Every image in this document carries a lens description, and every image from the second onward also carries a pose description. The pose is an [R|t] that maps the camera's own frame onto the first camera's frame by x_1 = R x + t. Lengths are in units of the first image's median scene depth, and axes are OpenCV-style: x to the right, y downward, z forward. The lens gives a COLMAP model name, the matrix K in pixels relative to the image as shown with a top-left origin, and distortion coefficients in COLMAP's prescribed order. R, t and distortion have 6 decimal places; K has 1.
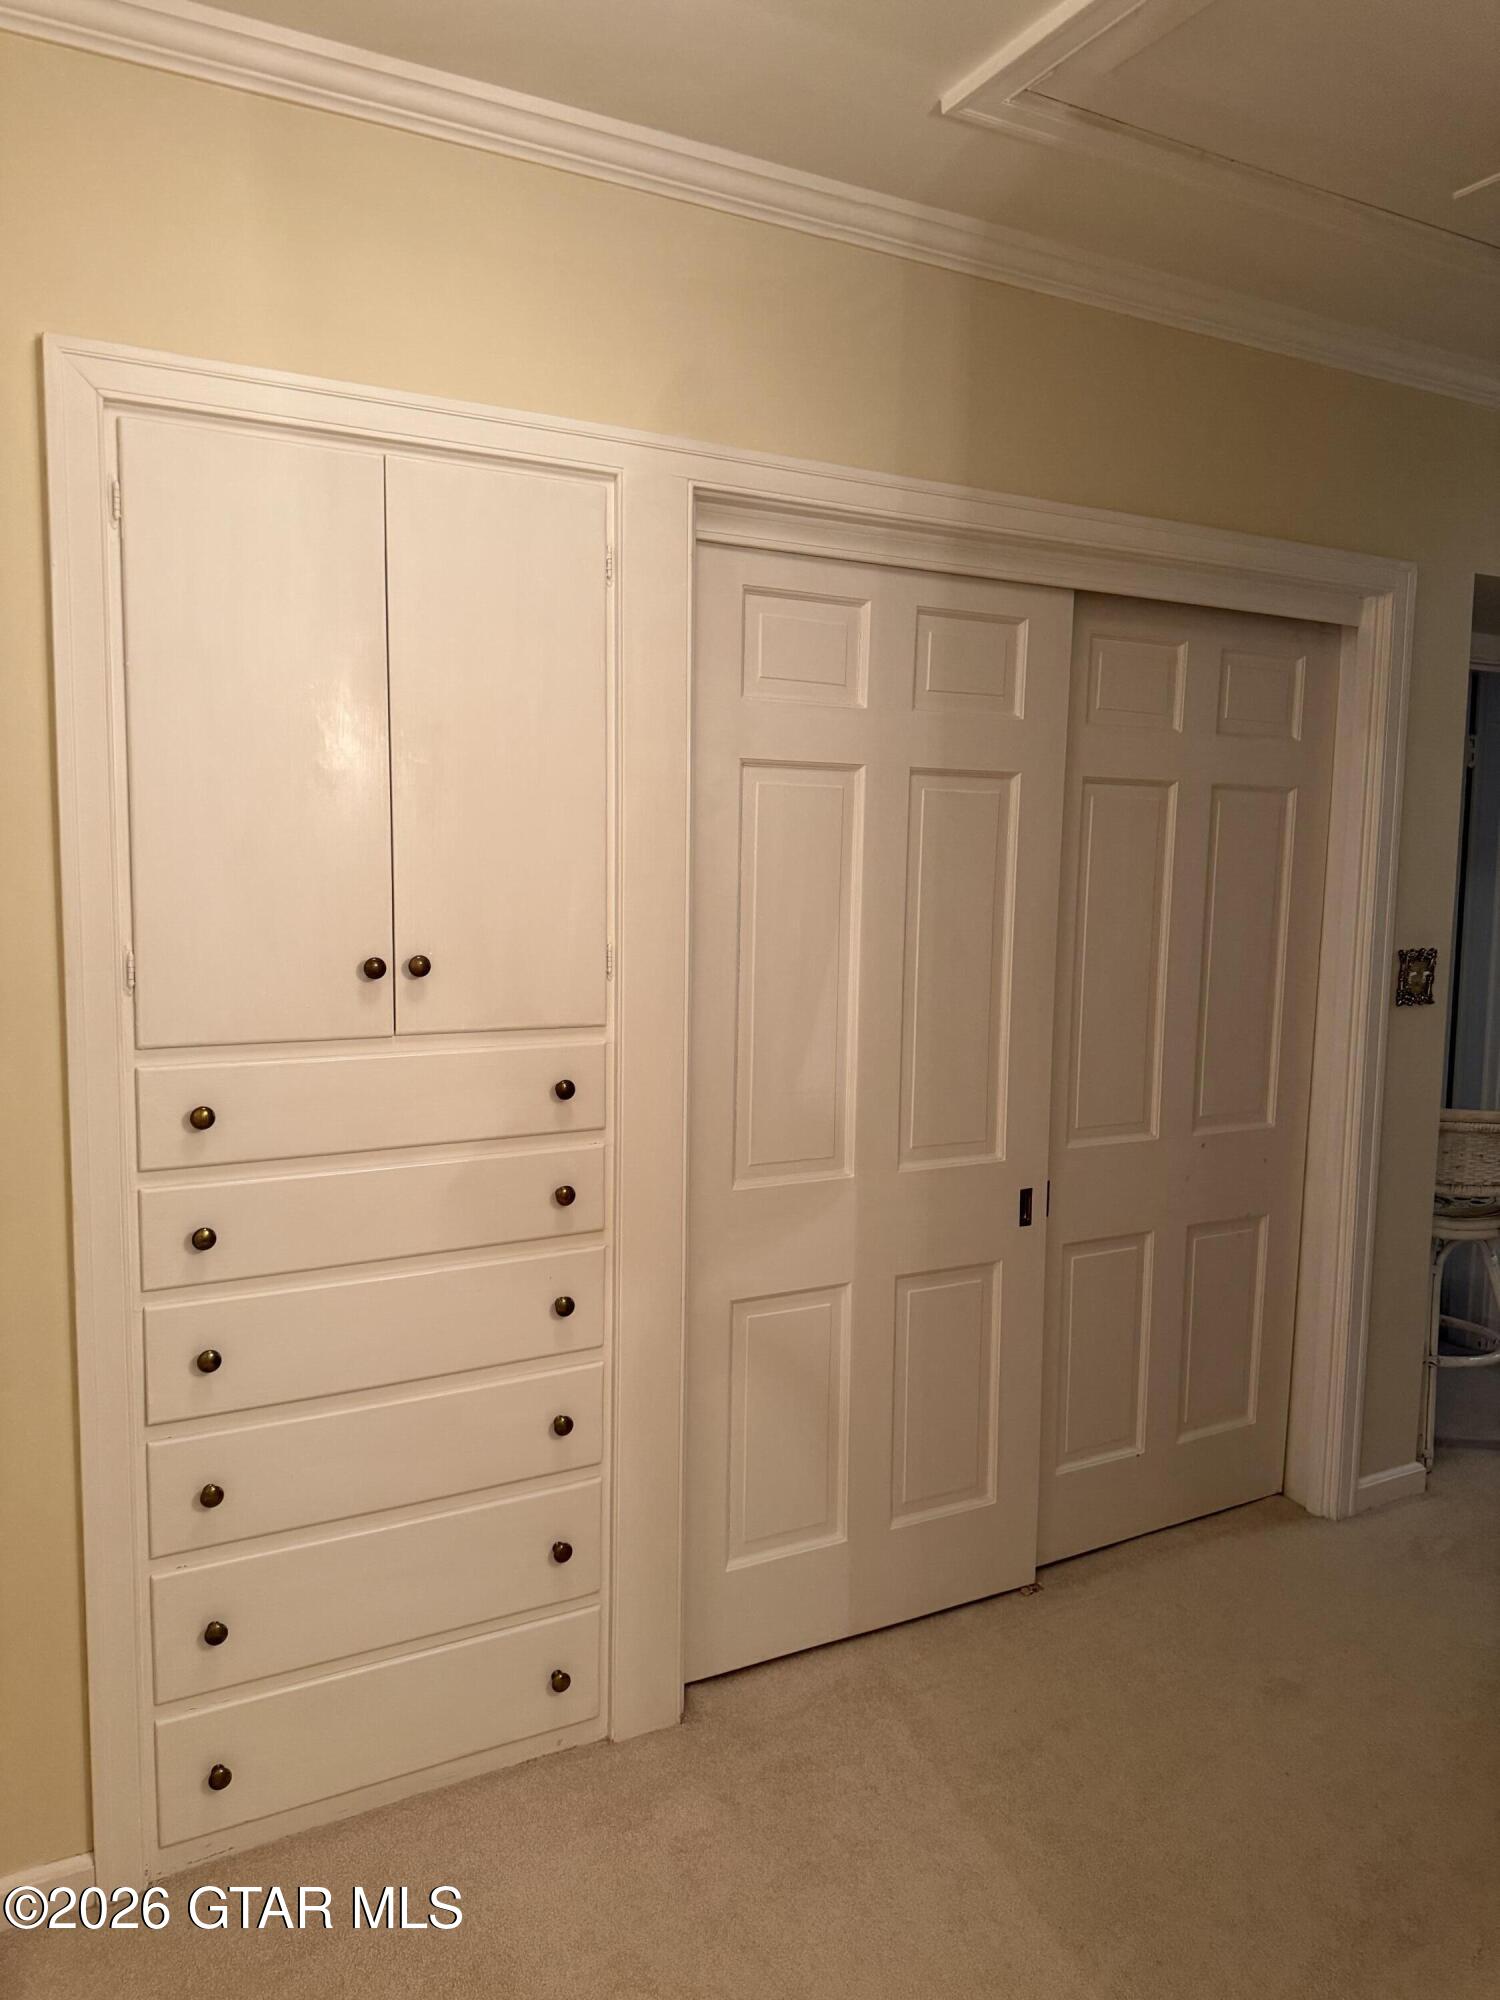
lens RADIAL K [[1403.0, 0, 754.0], [0, 1403.0, 1005.5], [0, 0, 1]] dist [0.058205, -0.057500]
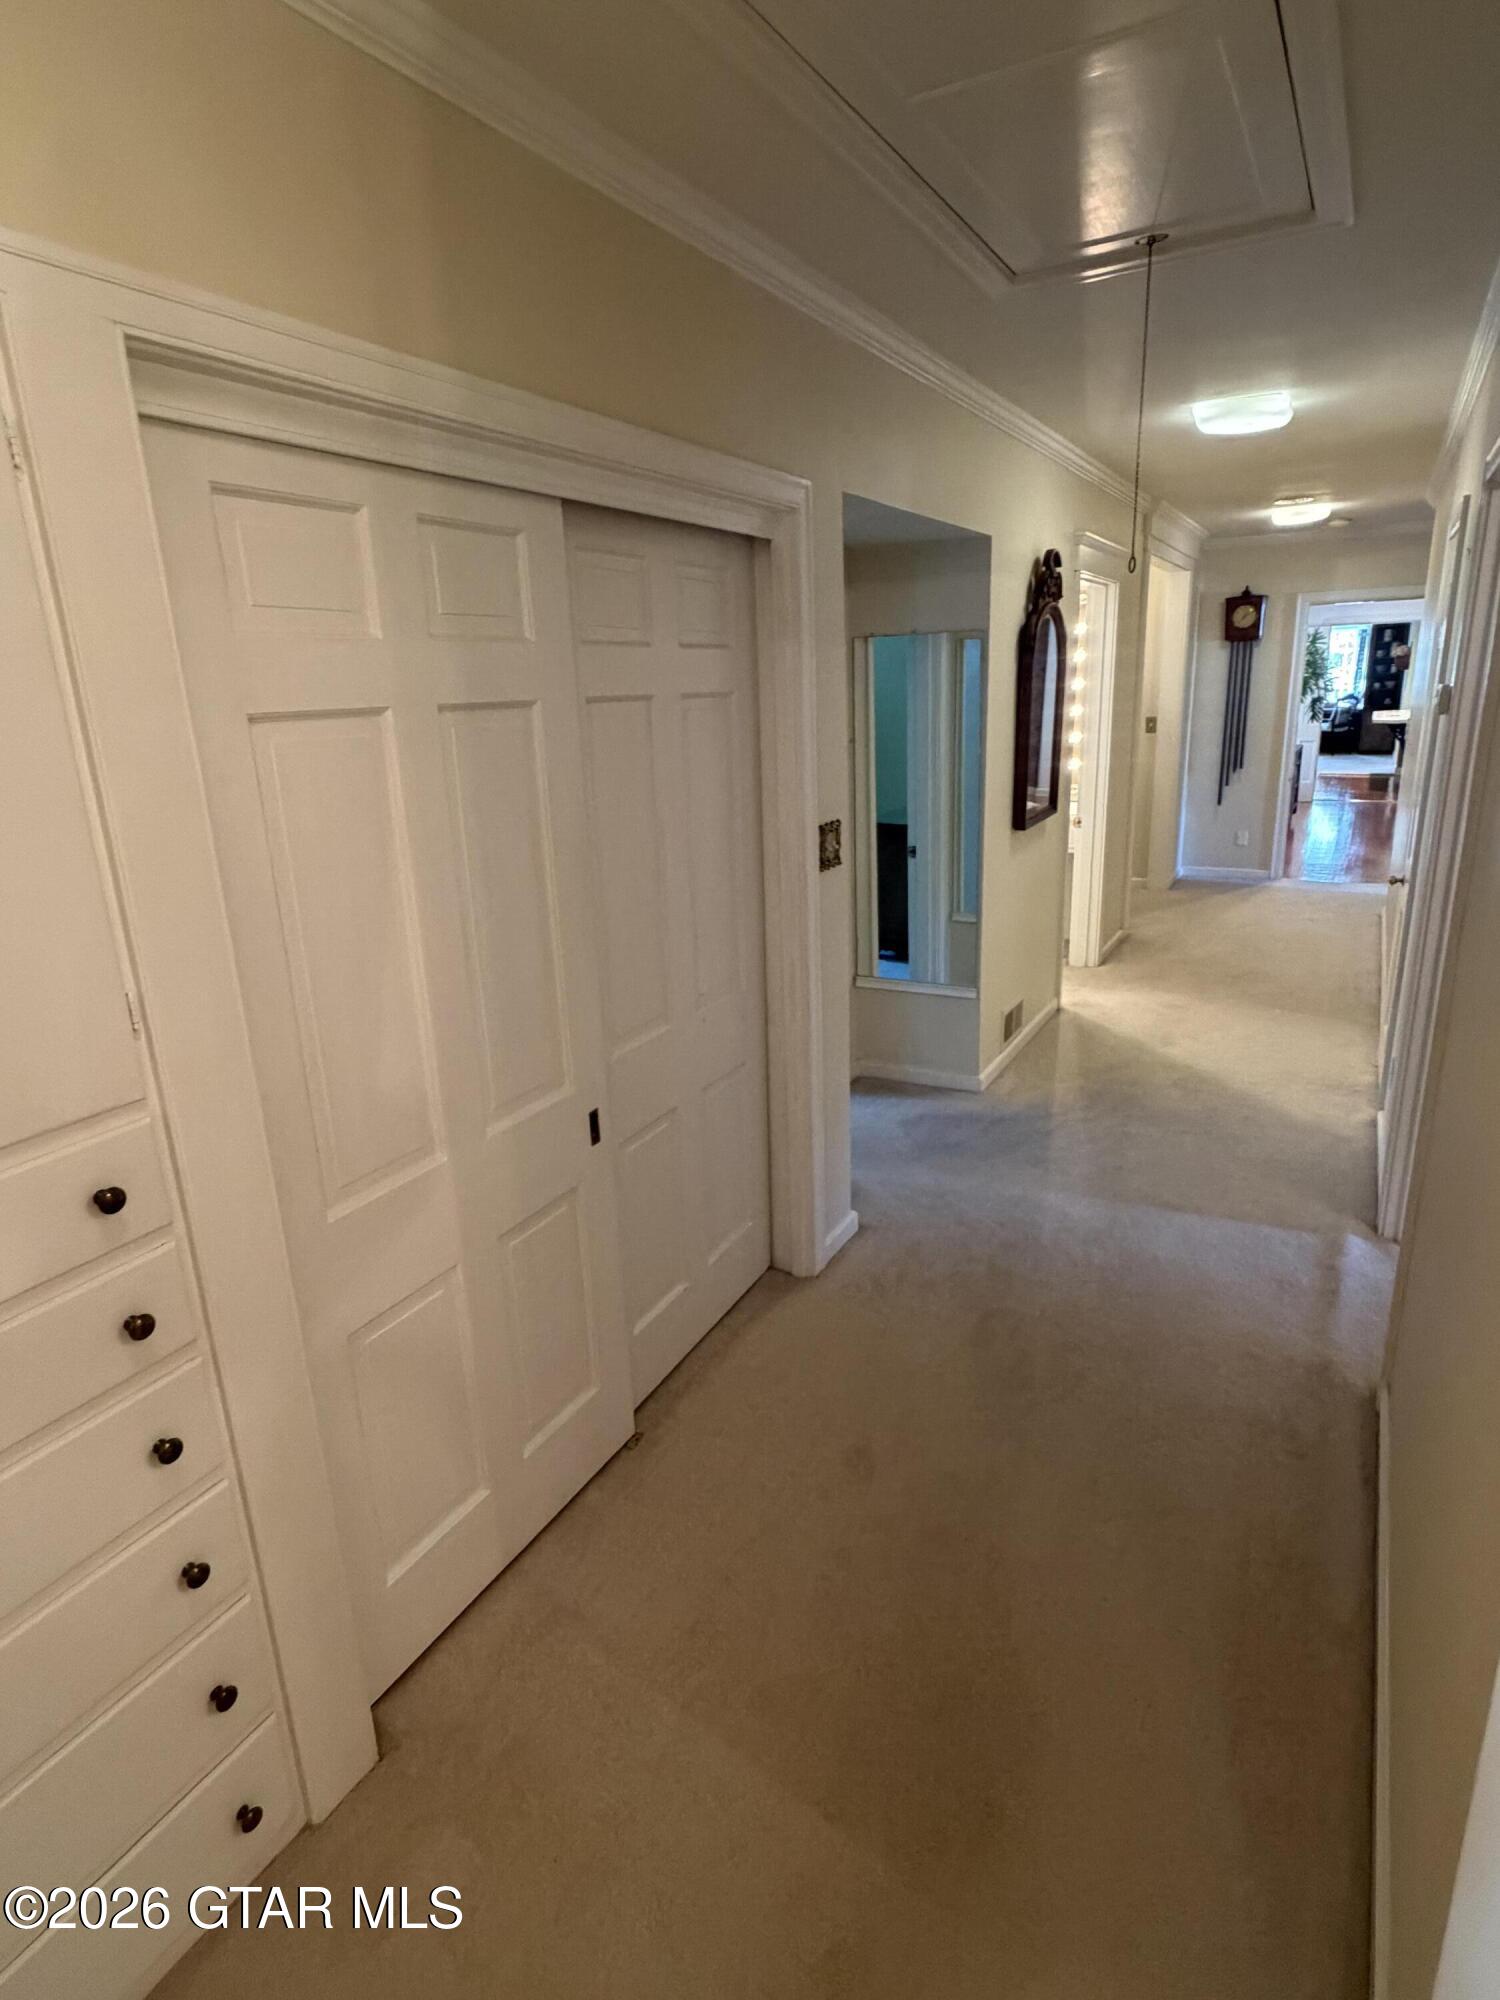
lens RADIAL K [[1066.3, 0, 750.4], [0, 1066.3, 993.3], [0, 0, 1]] dist [-0.007455, -0.001855]
pose [[0.840032, -0.190267, 0.508079, -0.100749], [0.095385, 0.973696, 0.206926, -0.115067], [-0.534085, -0.125362, 0.836085, 0.317368]]
